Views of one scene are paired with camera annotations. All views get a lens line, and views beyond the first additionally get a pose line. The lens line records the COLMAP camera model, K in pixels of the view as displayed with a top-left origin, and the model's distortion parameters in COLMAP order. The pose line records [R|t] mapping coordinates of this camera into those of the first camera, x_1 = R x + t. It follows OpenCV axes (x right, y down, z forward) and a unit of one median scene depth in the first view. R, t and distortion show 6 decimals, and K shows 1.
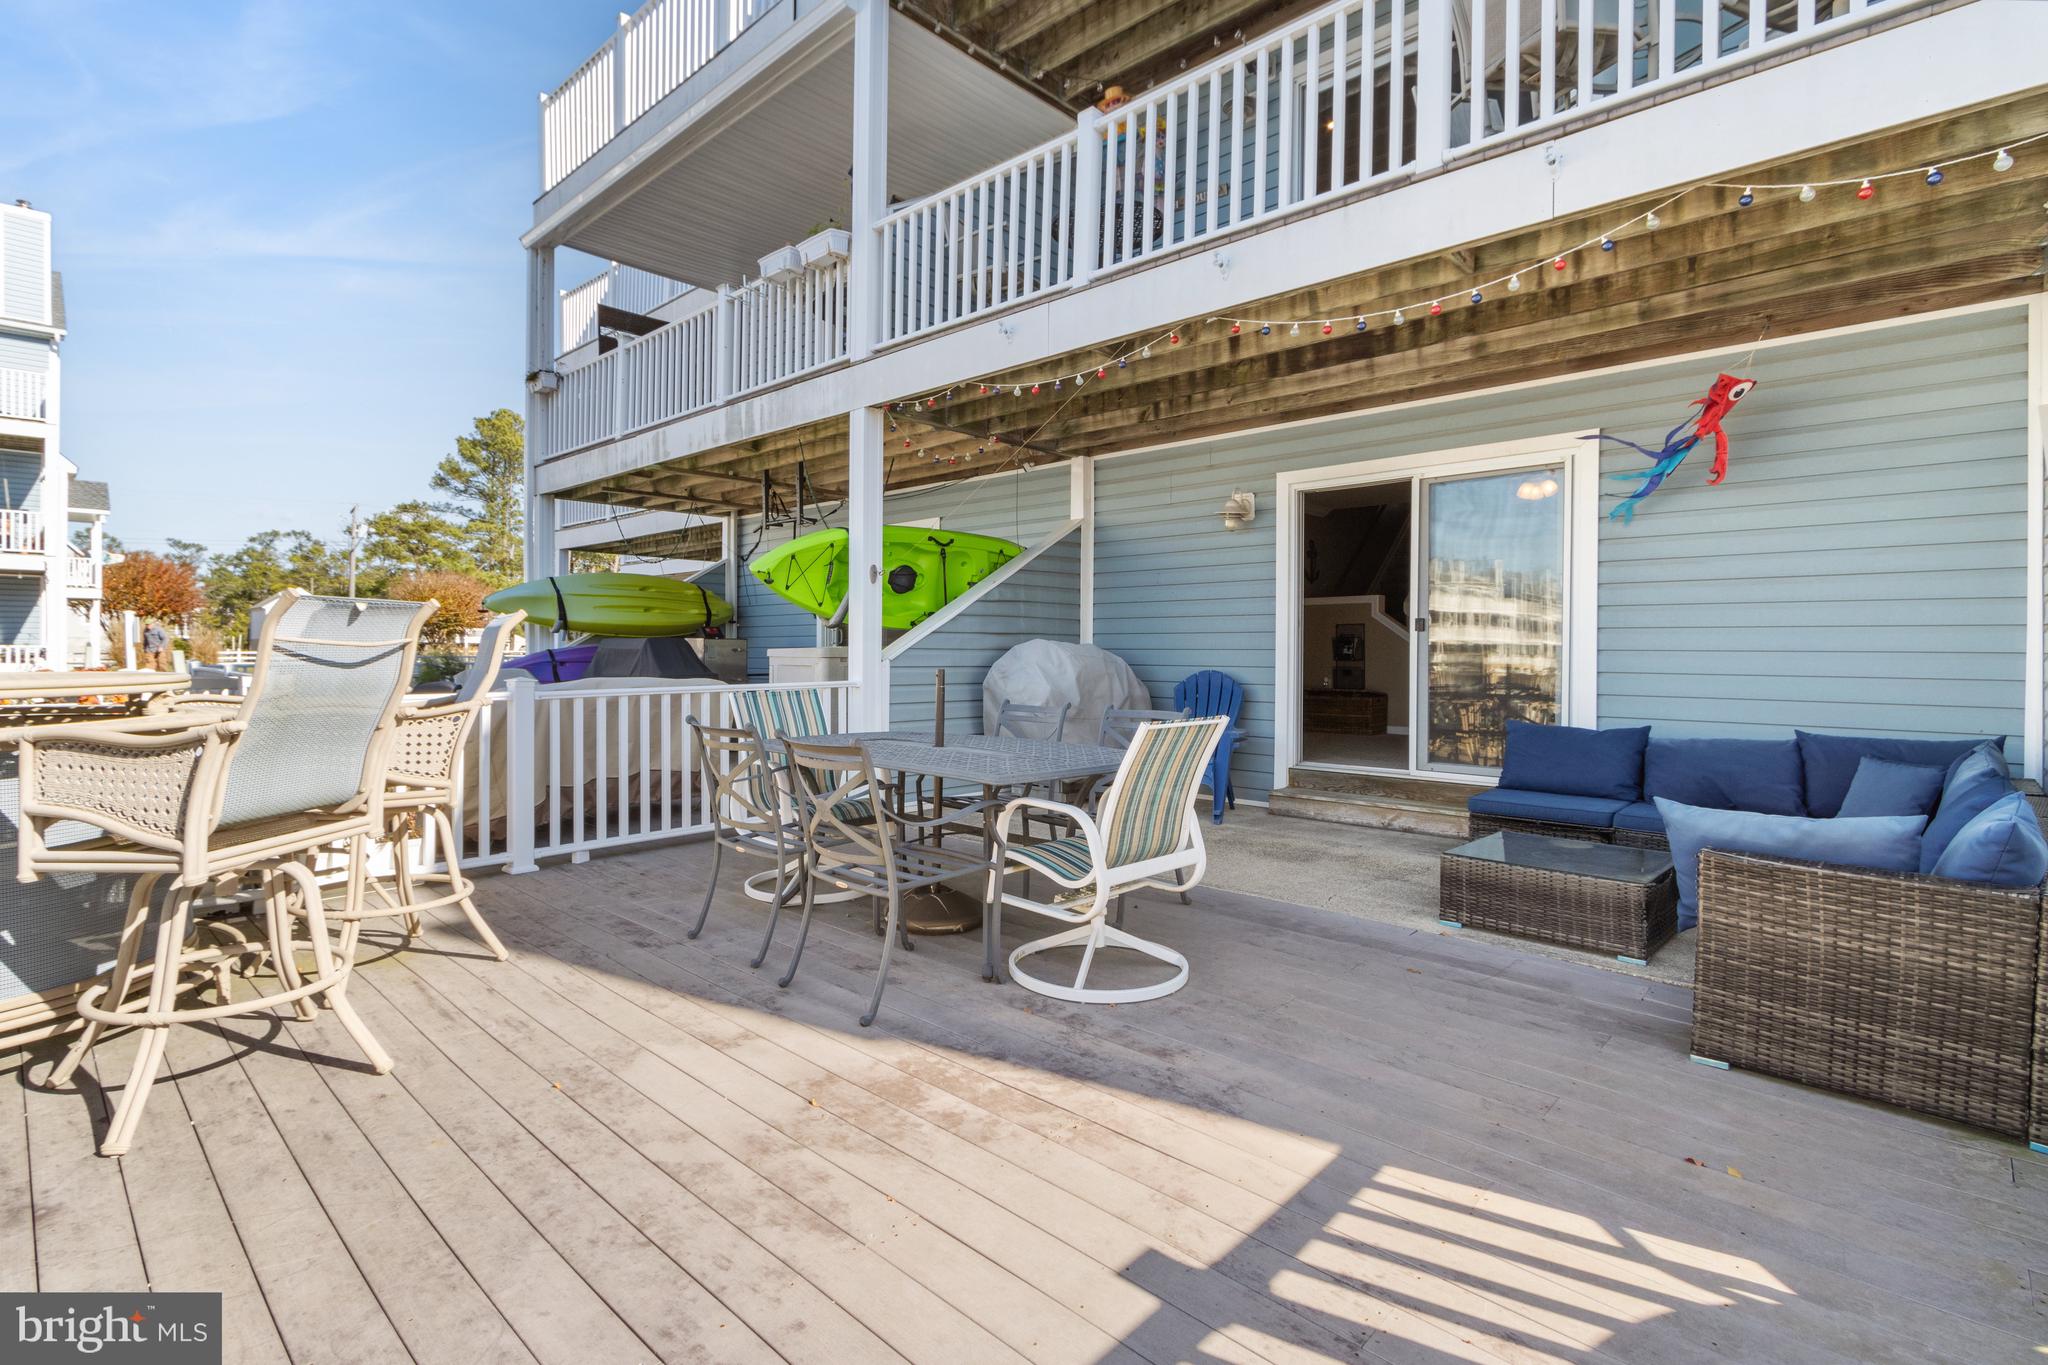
lens RADIAL K [[945.1, 0, 995.6], [0, 945.1, 690.1], [0, 0, 1]] dist [0.002857, -0.000927]
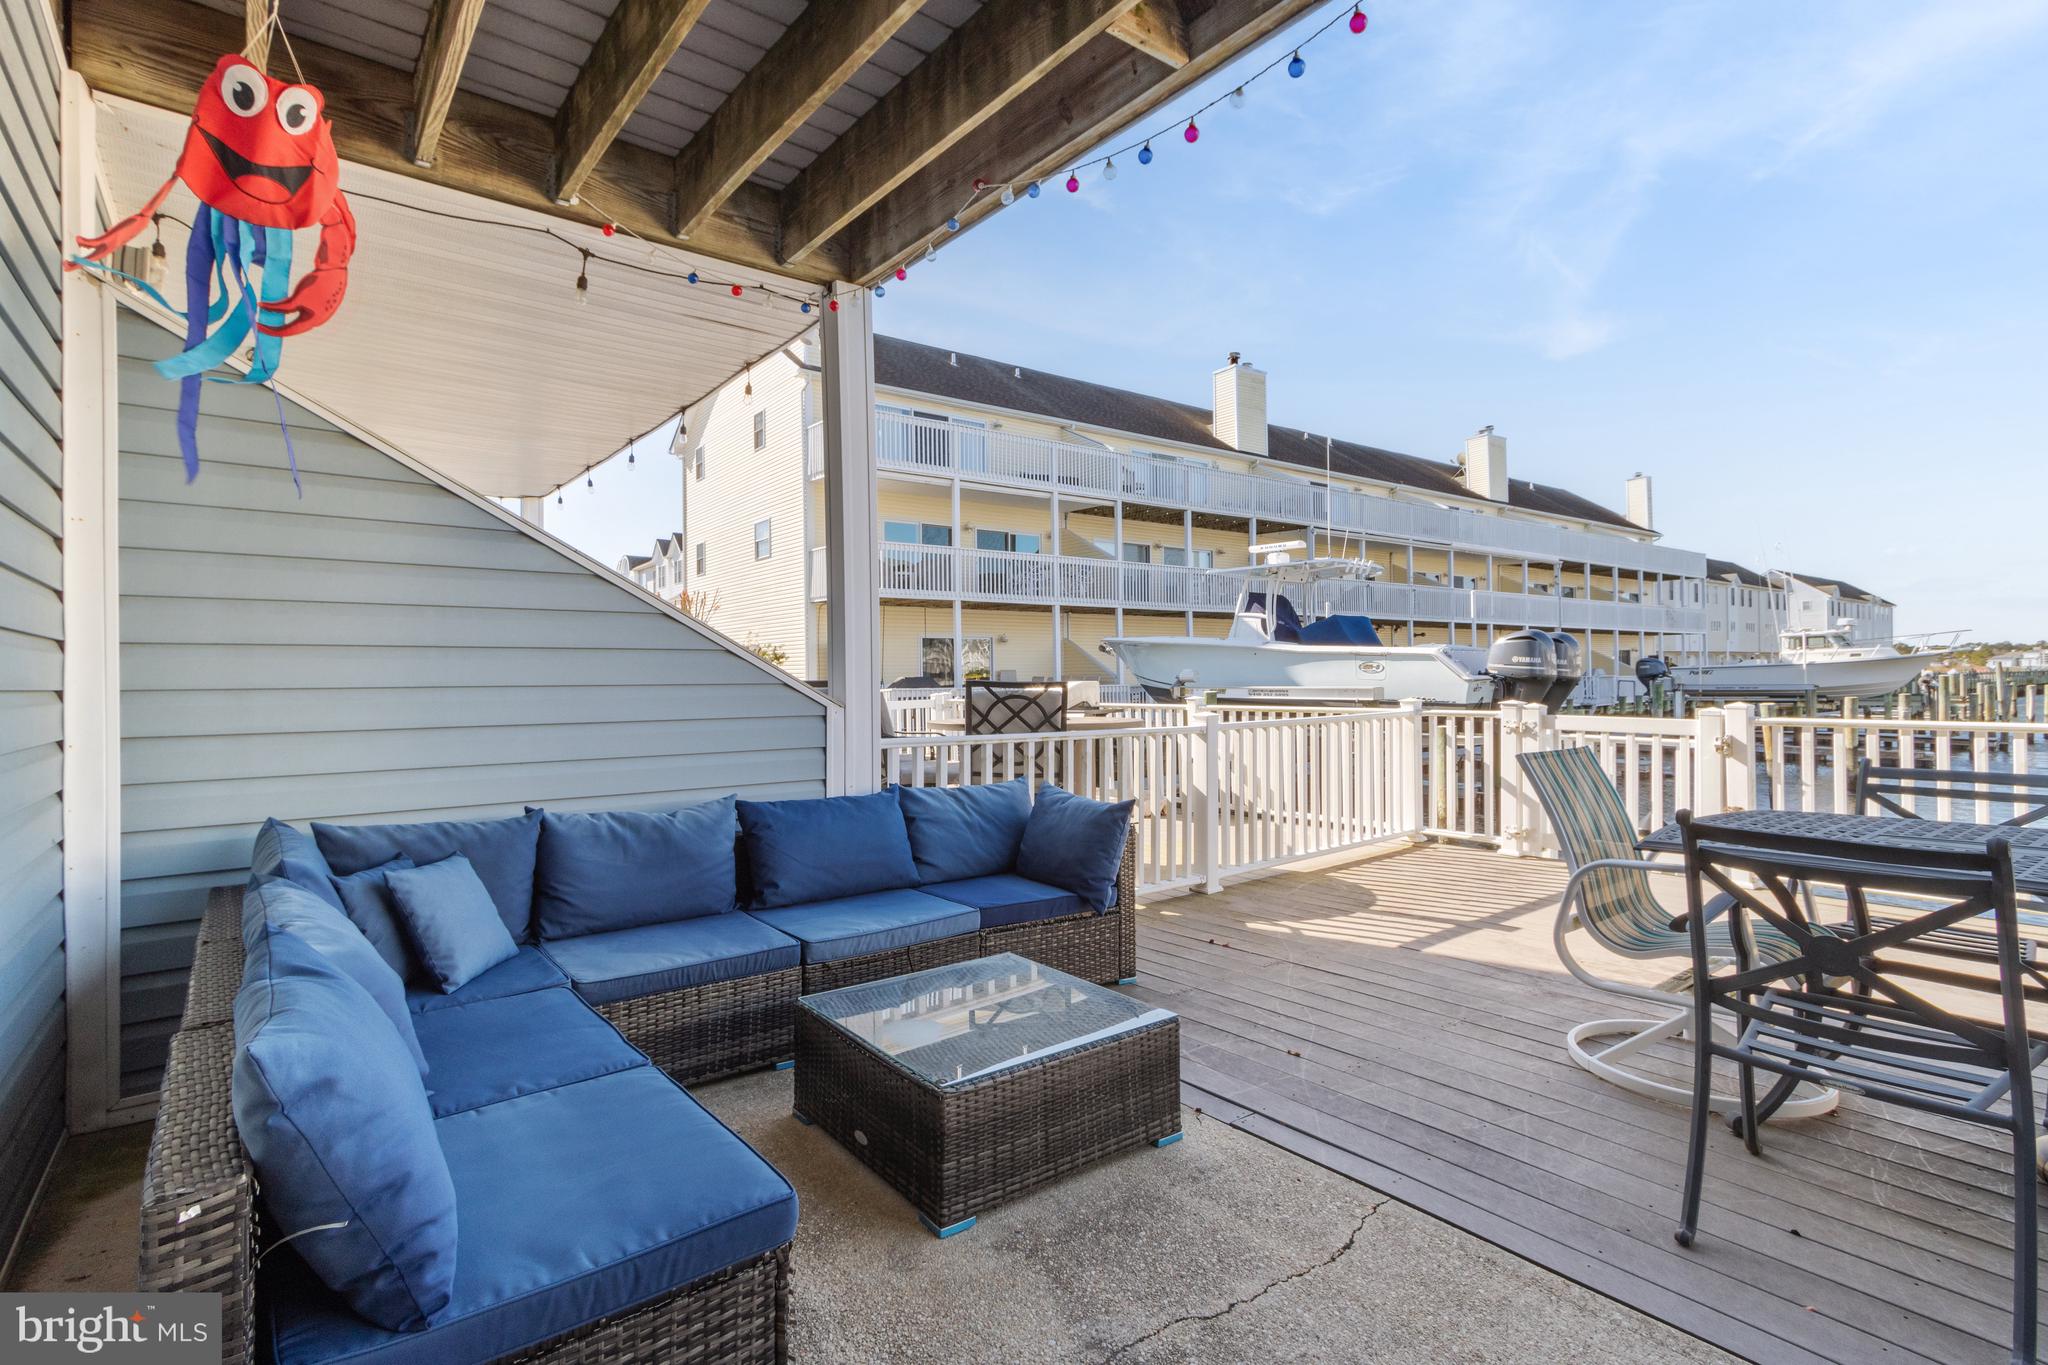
lens RADIAL K [[958.5, 0, 989.8], [0, 958.5, 673.1], [0, 0, 1]] dist [0.004043, -0.001126]
pose [[-0.988361, 0.010752, 0.151746, 0.946284], [0.016583, 0.999170, 0.037213, -0.146537], [-0.151220, 0.039296, -0.987719, 3.103183]]
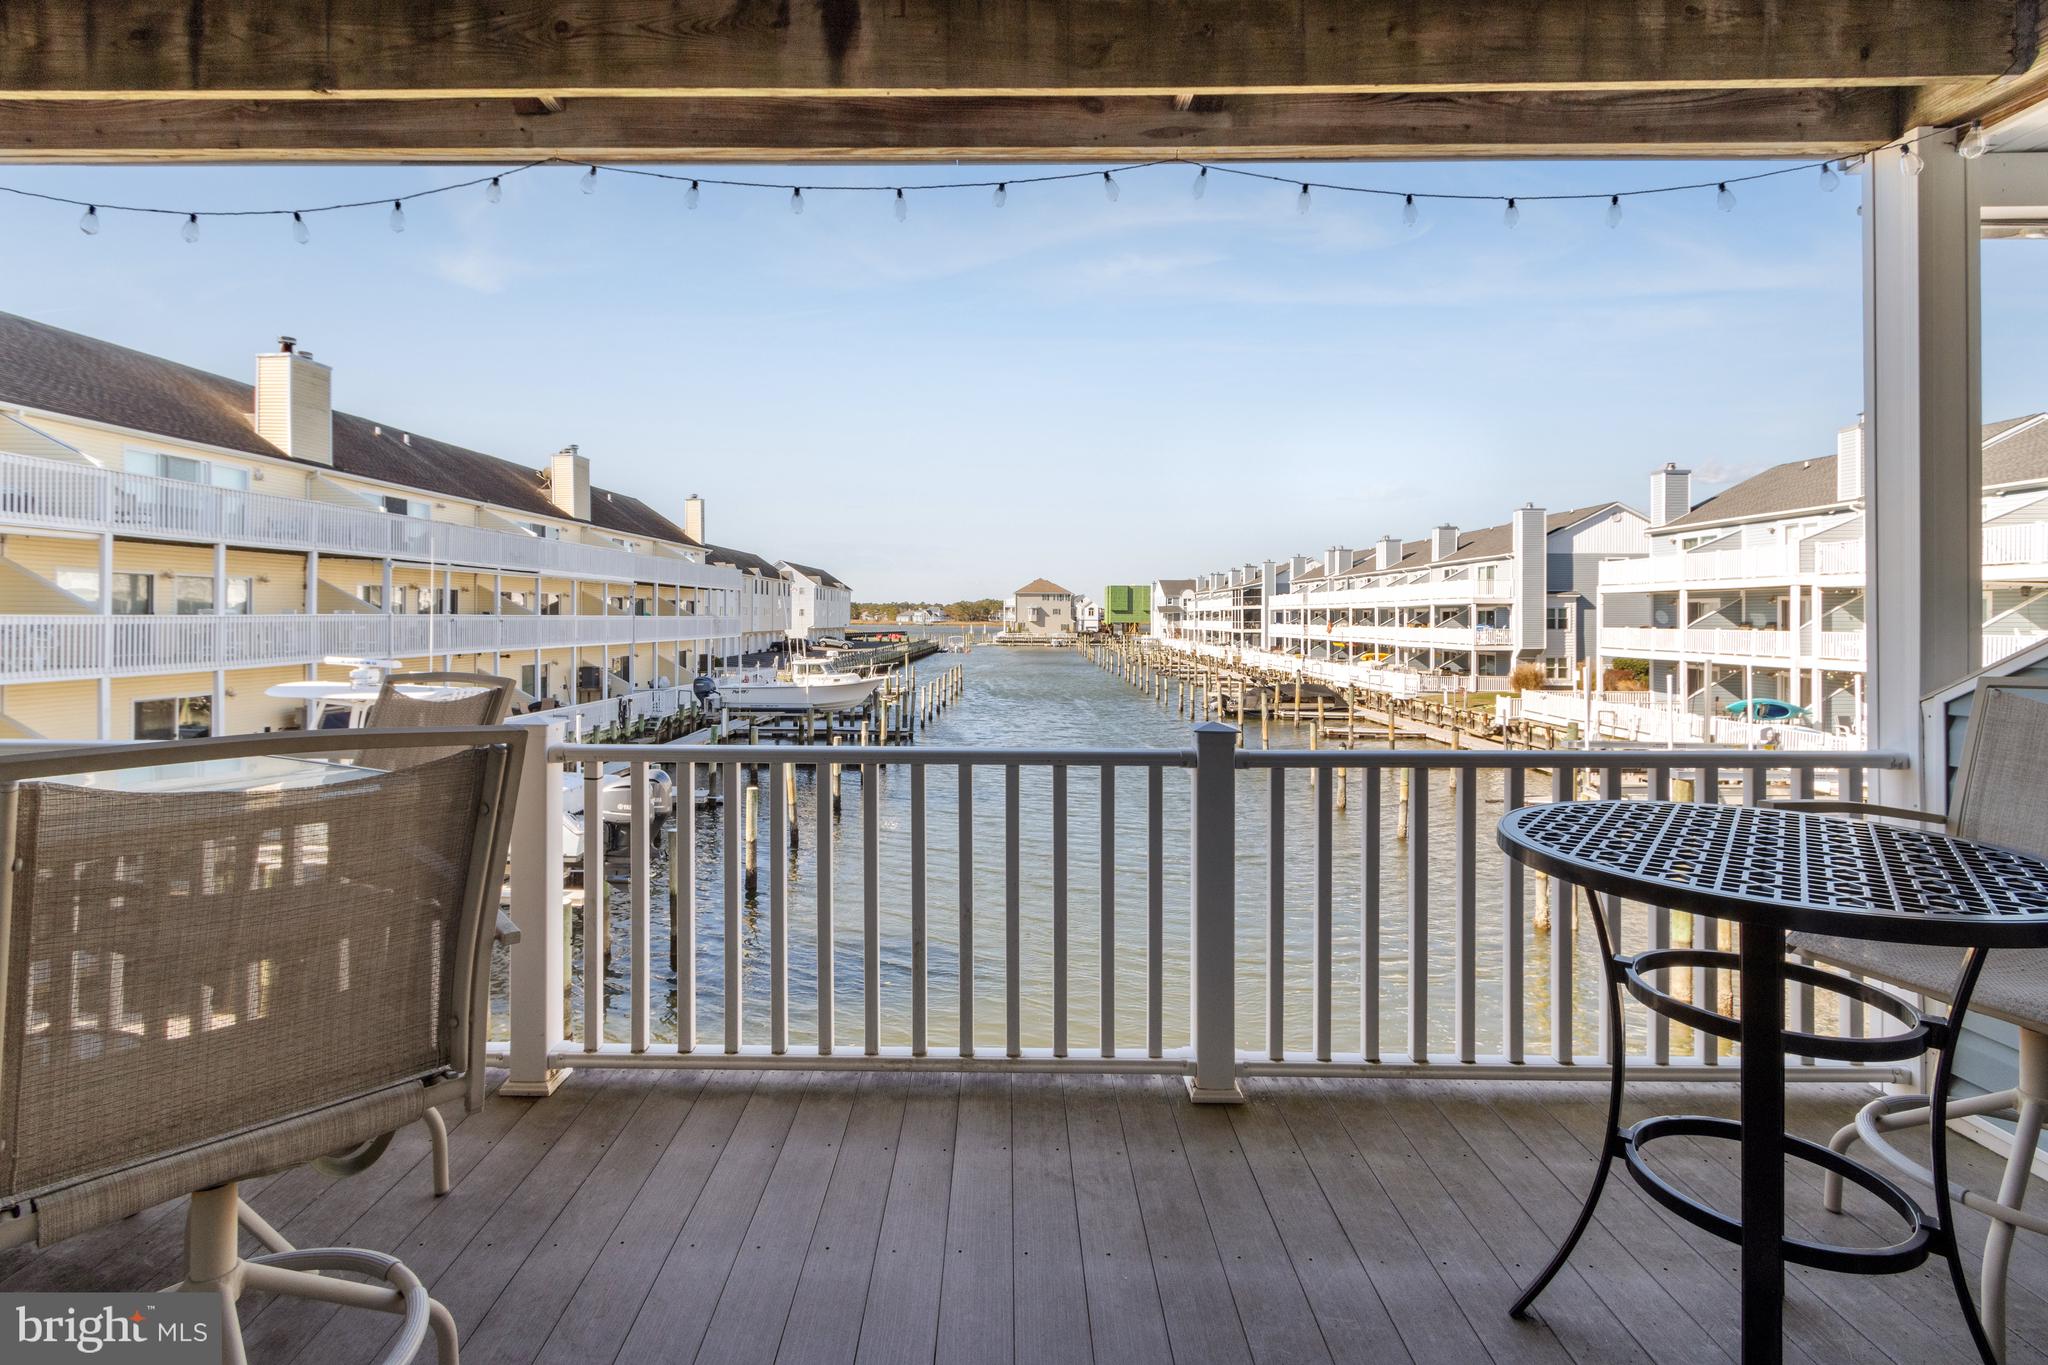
lens RADIAL K [[968.2, 0, 990.6], [0, 968.2, 615.9], [0, 0, 1]] dist [0.003552, -0.000499]
pose [[-0.732545, -0.008340, -0.680667, 1.289662], [-0.035674, 0.999021, 0.026151, -1.676637], [0.679783, 0.043439, -0.732126, 3.160683]]
